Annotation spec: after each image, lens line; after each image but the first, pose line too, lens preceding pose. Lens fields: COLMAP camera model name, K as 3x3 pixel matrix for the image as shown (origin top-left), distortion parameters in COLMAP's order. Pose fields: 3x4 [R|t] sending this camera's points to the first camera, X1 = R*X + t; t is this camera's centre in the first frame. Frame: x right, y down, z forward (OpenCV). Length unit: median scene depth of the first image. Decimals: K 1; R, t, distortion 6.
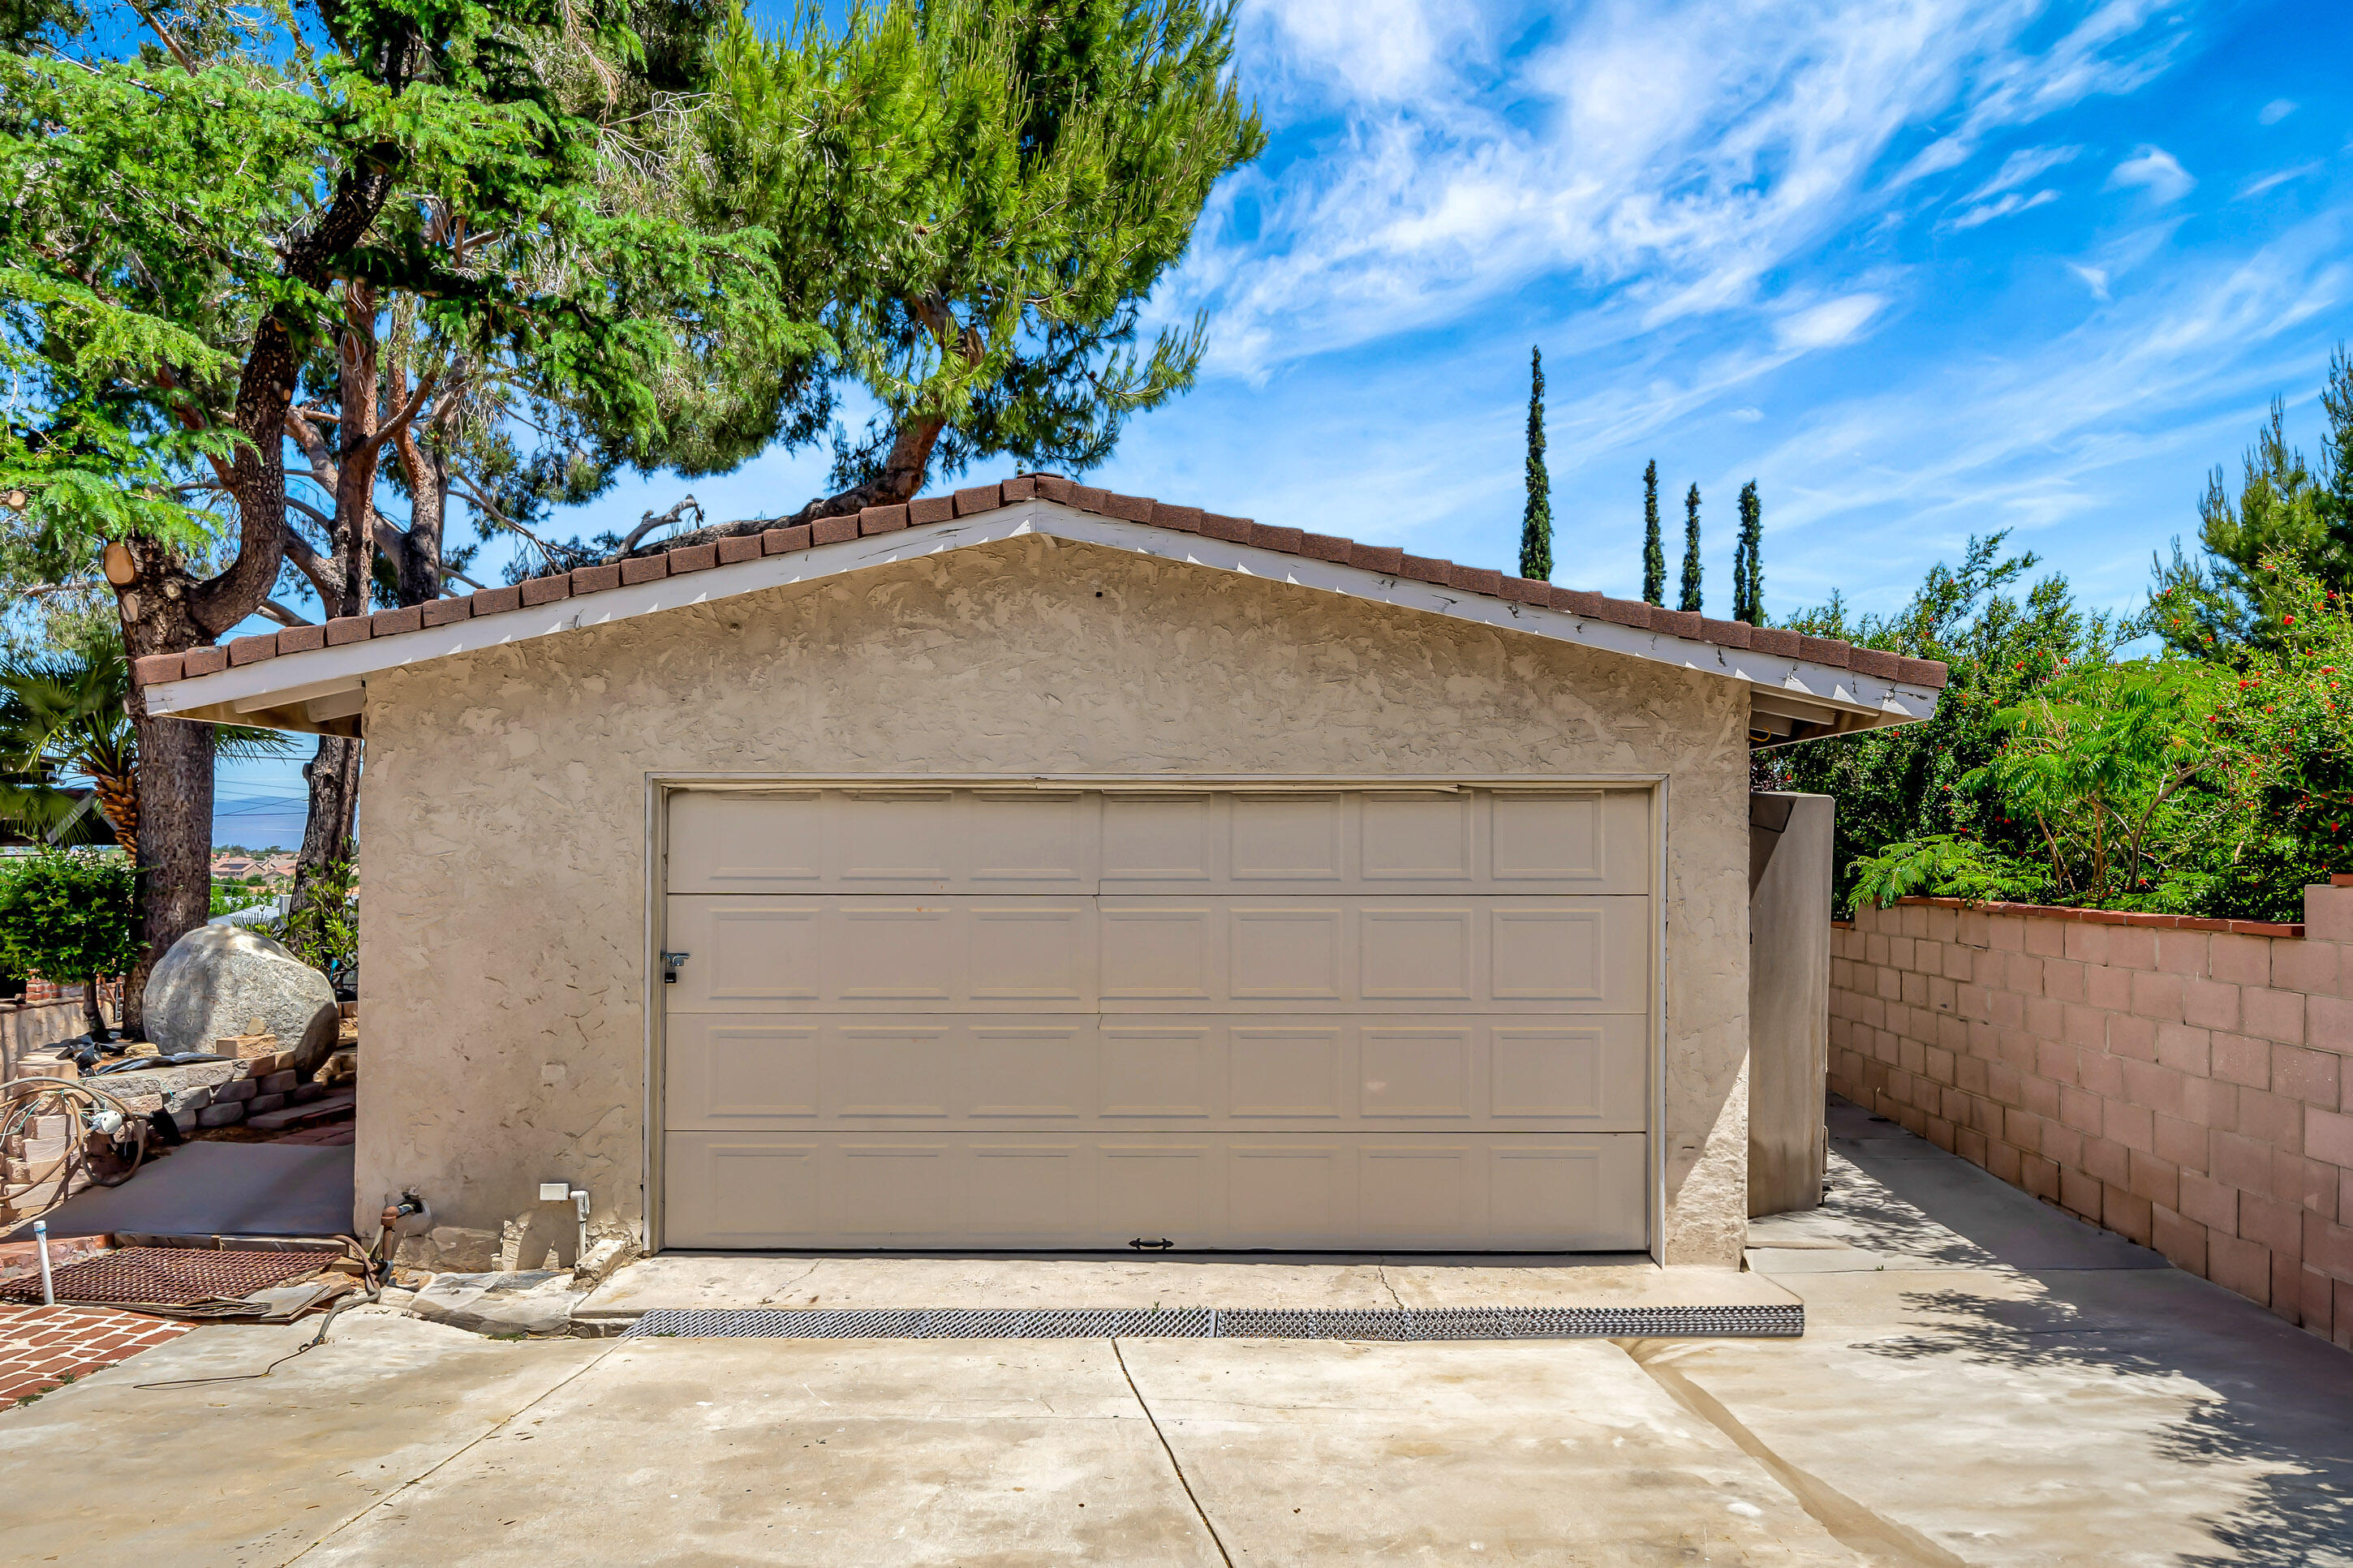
lens RADIAL K [[1658.5, 0, 1245.3], [0, 1658.5, 876.1], [0, 0, 1]] dist [0.003372, -0.000728]
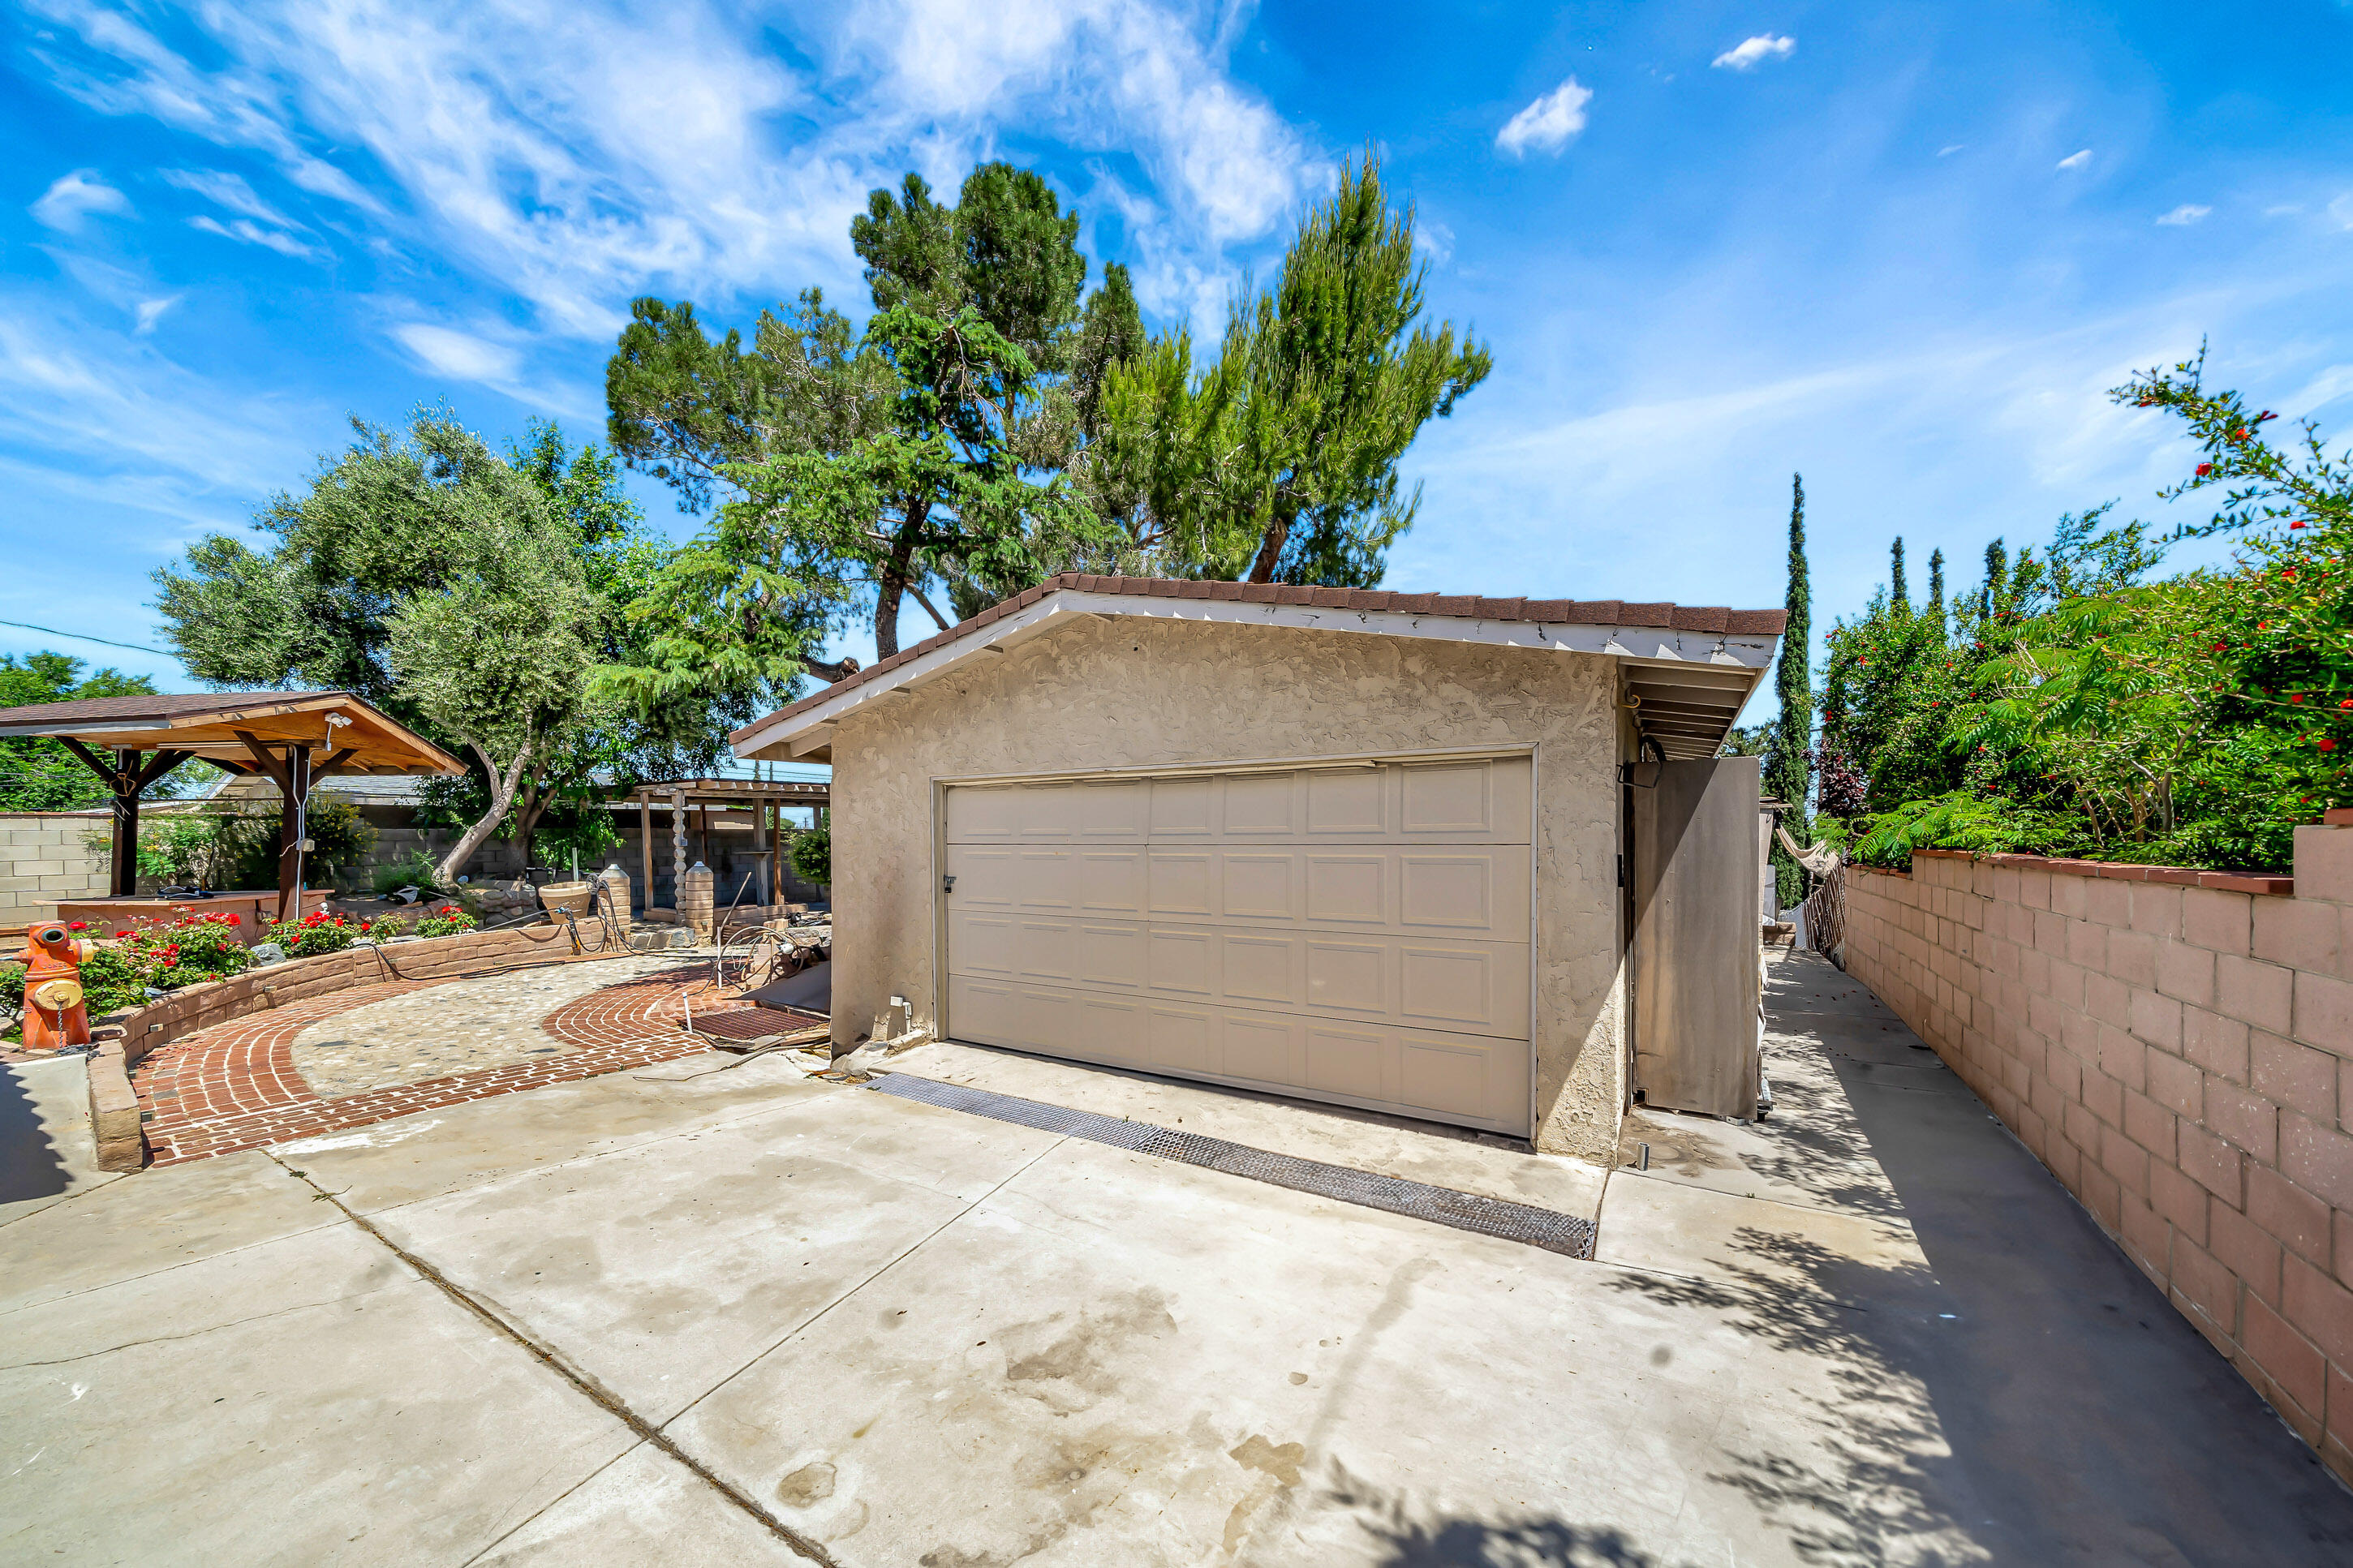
lens RADIAL K [[840.2, 0, 1152.0], [0, 840.2, 857.6], [0, 0, 1]] dist [-0.003084, -0.000114]
pose [[0.851992, 0.008123, -0.523491, 0.333105], [-0.000030, 0.999880, 0.015466, 0.011695], [0.523554, -0.013161, 0.851891, 0.342379]]
